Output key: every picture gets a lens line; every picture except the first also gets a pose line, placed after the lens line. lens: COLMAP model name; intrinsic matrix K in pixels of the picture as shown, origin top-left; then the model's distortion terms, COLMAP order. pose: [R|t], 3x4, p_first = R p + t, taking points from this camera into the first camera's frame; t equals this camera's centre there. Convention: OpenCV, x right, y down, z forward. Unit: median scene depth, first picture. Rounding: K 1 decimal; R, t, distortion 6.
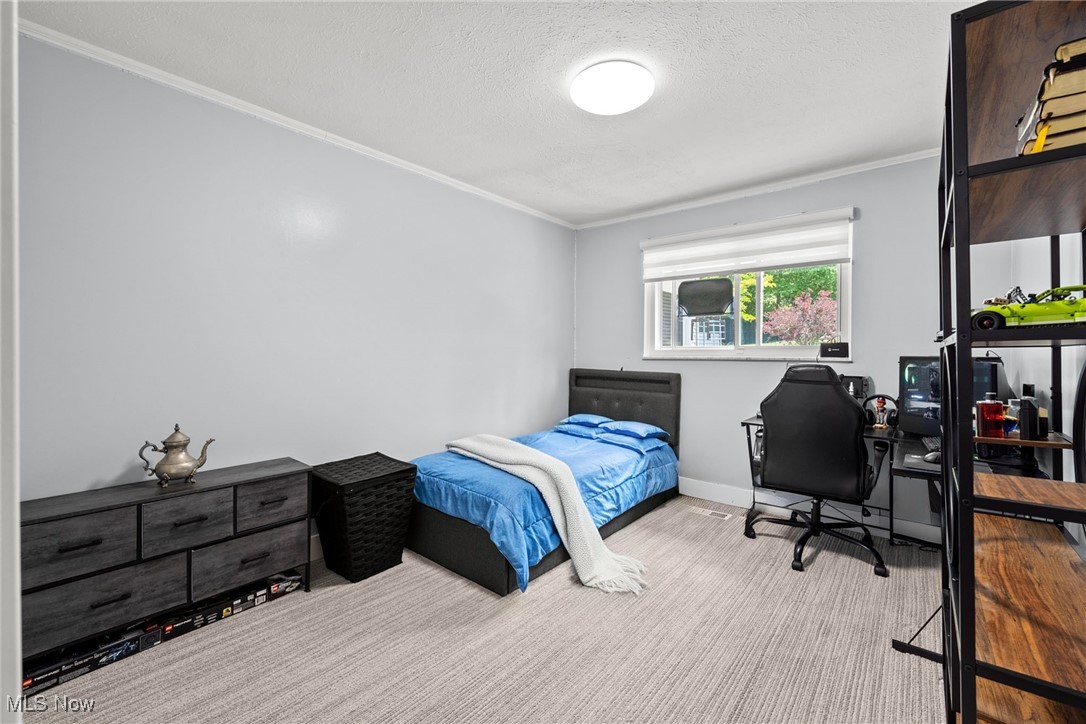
lens RADIAL K [[454.8, 0, 546.8], [0, 454.8, 356.6], [0, 0, 1]] dist [-0.001000, 0.000383]
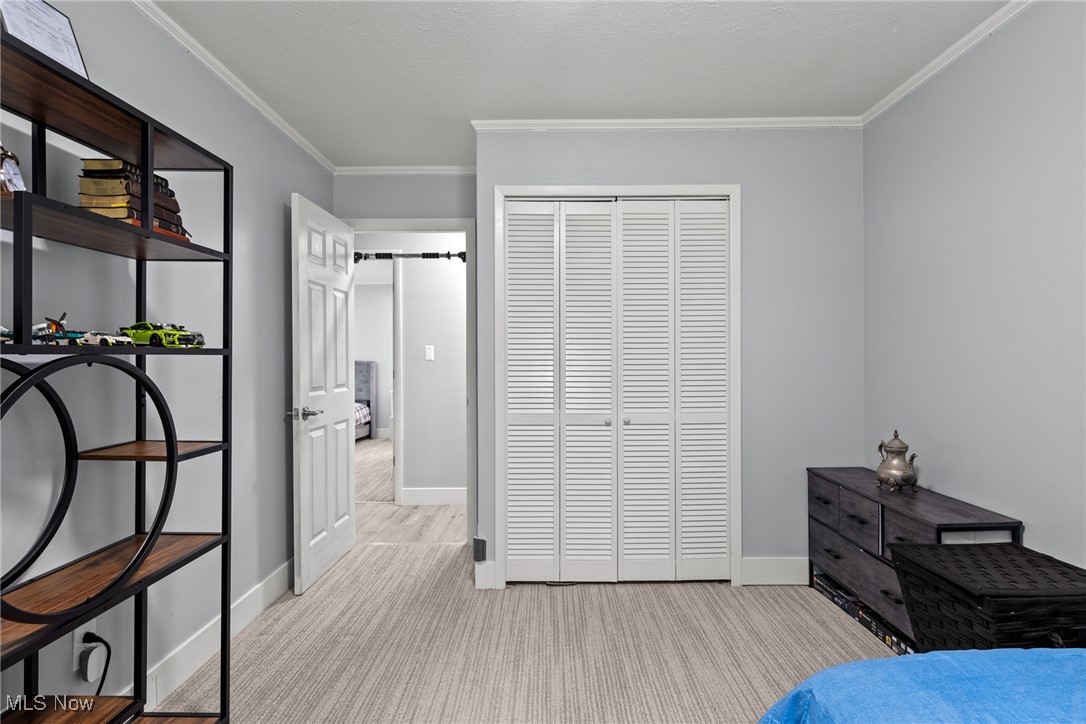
lens RADIAL K [[531.7, 0, 545.5], [0, 531.7, 361.1], [0, 0, 1]] dist [0.000233, 0.000119]
pose [[-0.774292, -0.000276, -0.632829, 0.528283], [-0.007059, 0.999941, 0.008201, -0.008480], [0.632790, 0.010817, -0.774248, 1.422517]]
